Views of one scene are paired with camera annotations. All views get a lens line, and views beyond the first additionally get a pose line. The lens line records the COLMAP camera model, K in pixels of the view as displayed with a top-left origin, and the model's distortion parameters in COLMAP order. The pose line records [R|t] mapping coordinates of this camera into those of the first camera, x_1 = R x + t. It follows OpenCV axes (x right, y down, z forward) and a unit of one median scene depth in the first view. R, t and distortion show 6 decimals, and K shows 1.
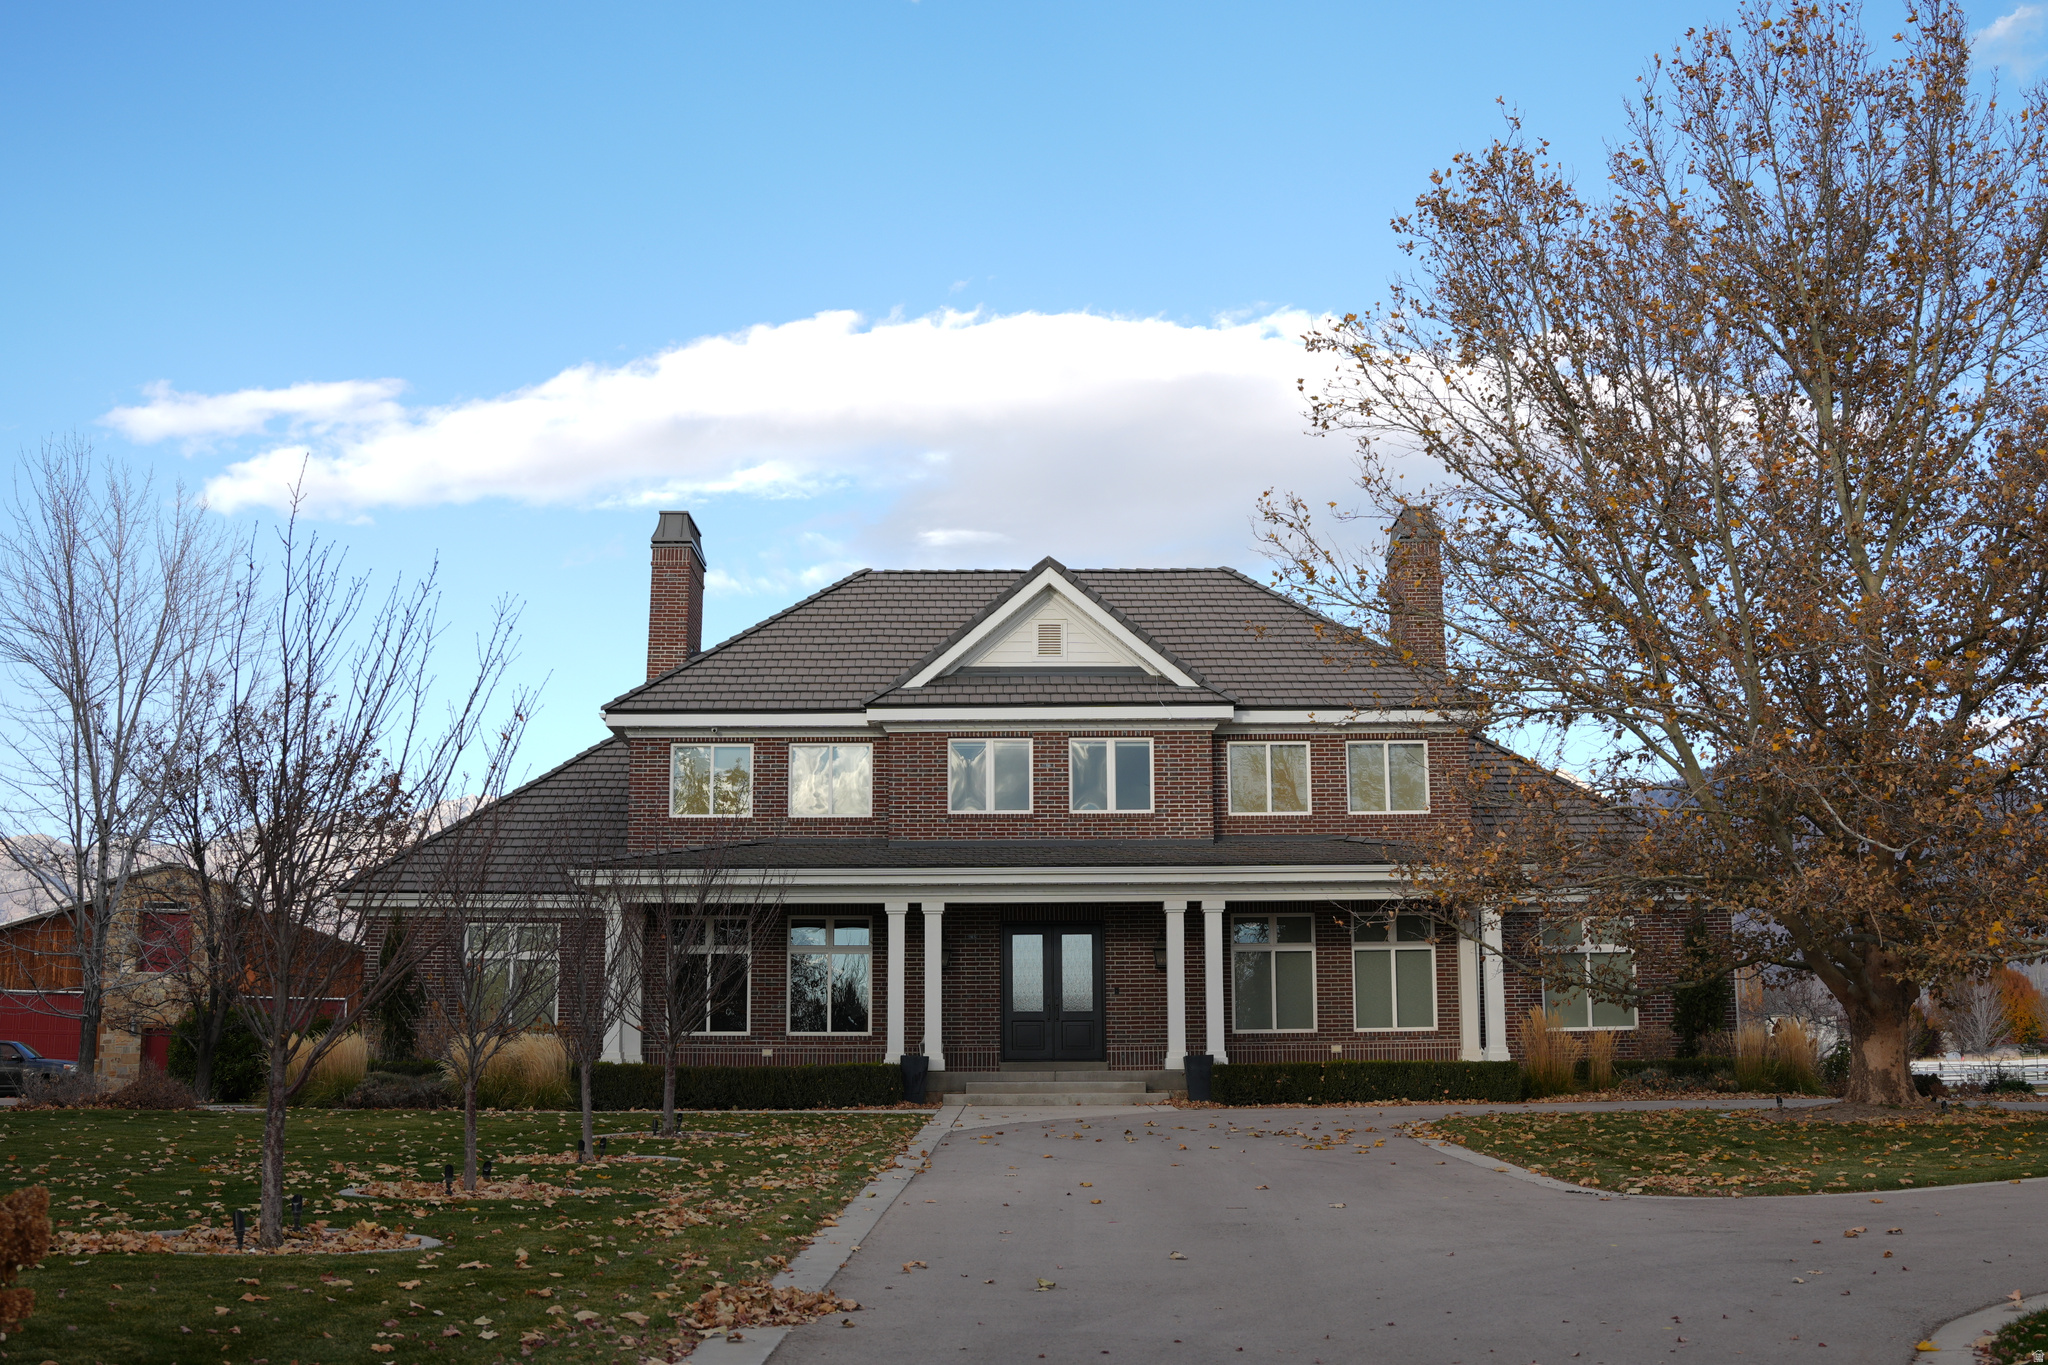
lens RADIAL K [[2118.7, 0, 1024.0], [0, 2118.7, 682.5], [0, 0, 1]] dist [-0.156177, 0.001252]
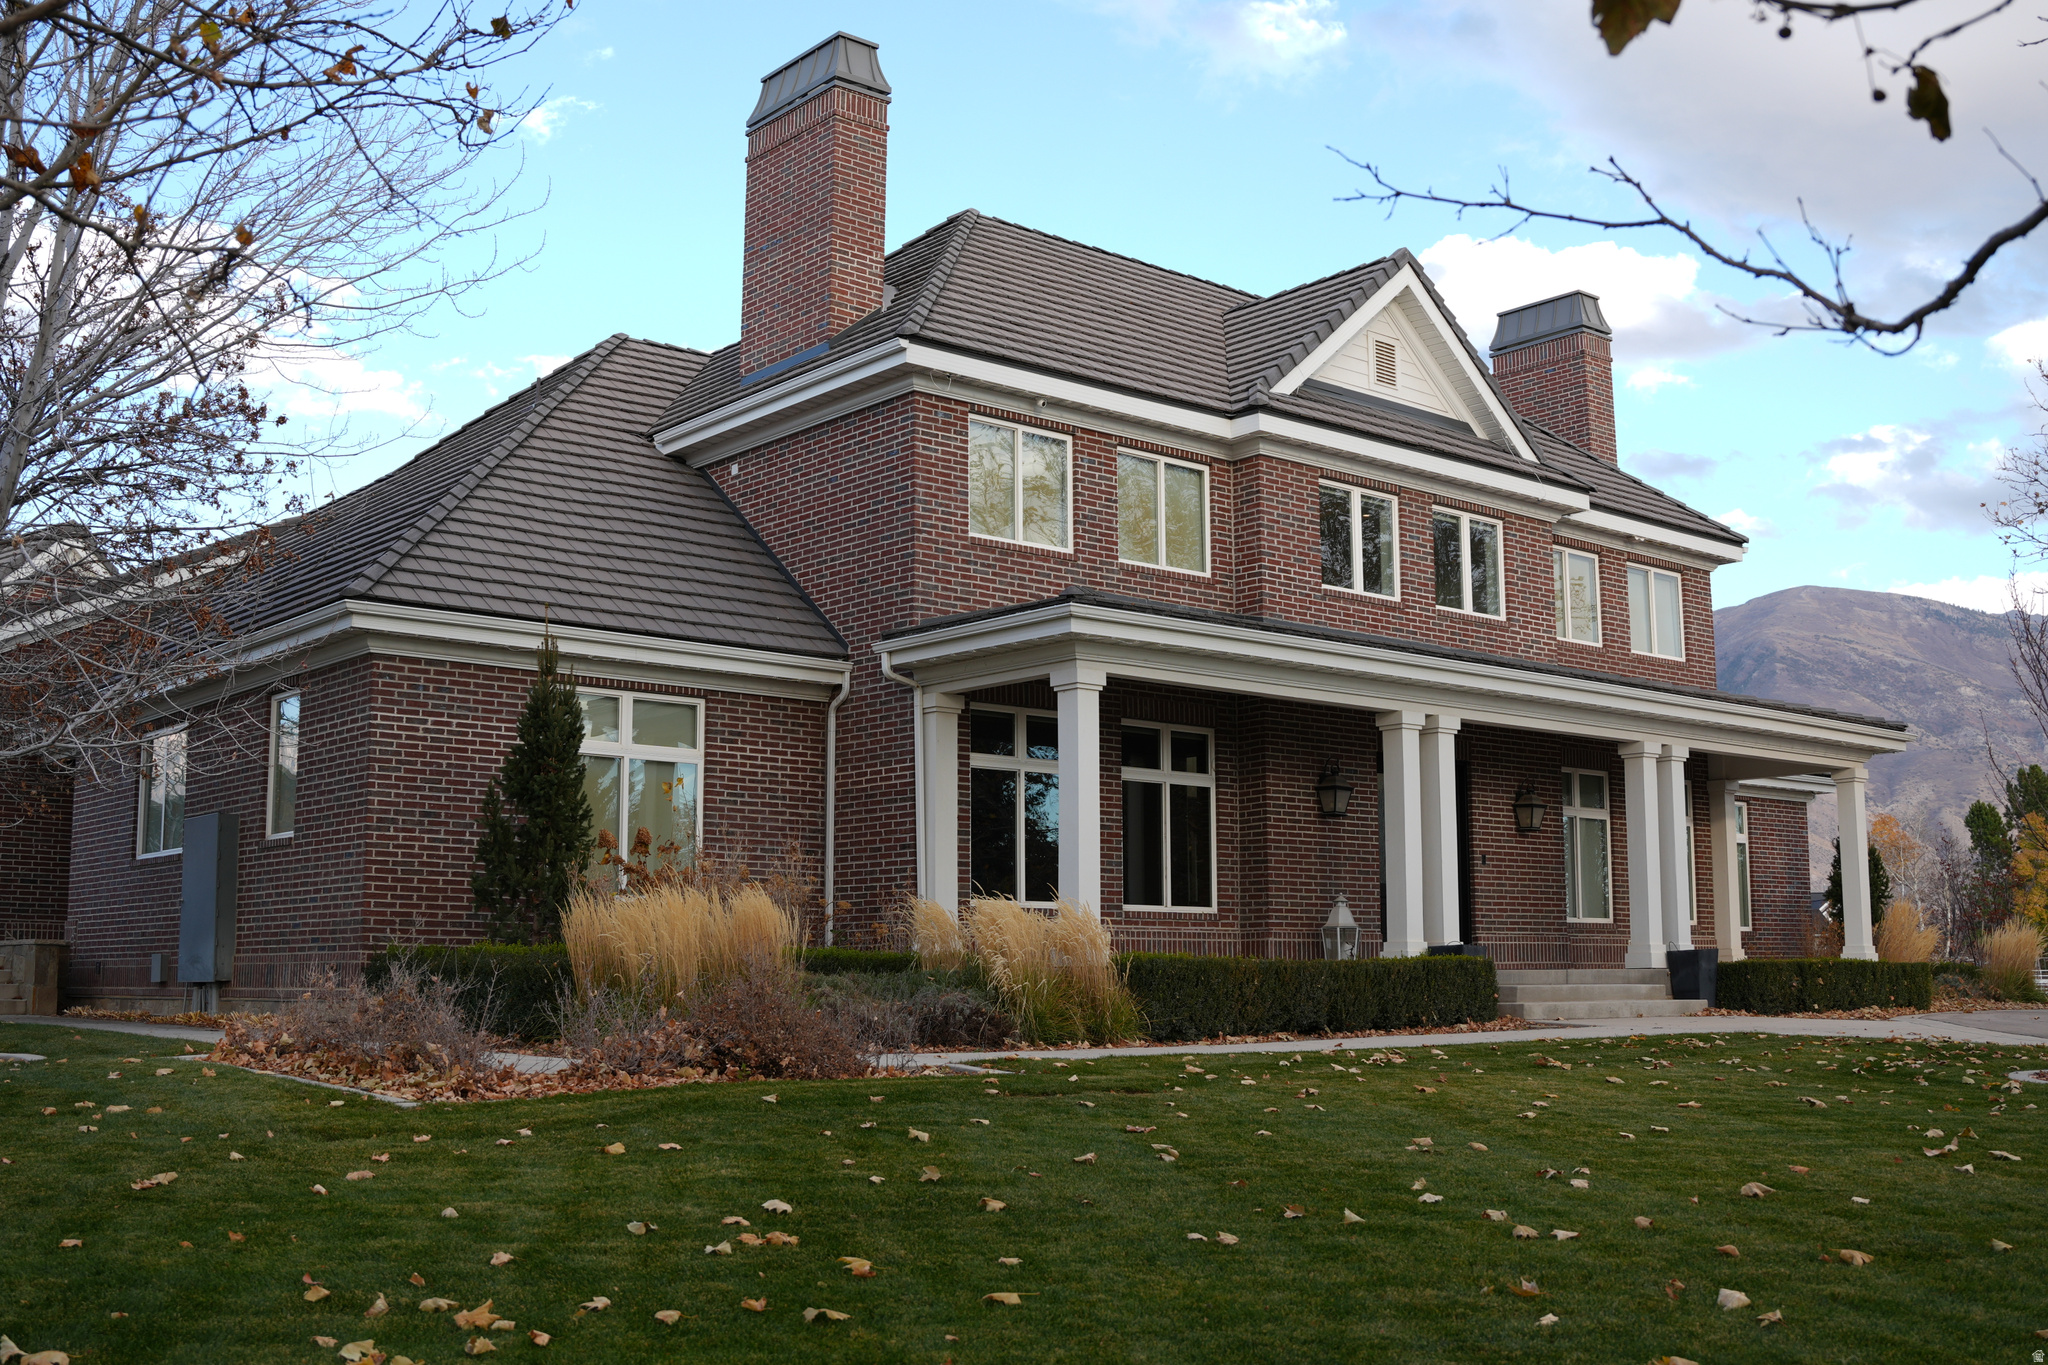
lens RADIAL K [[2118.7, 0, 1024.0], [0, 2118.7, 682.5], [0, 0, 1]] dist [-0.156177, 0.001252]
pose [[0.763892, 0.095734, 0.638203, -0.528610], [-0.131468, 0.991283, 0.008661, 0.097295], [-0.631811, -0.090519, 0.769819, 0.532615]]
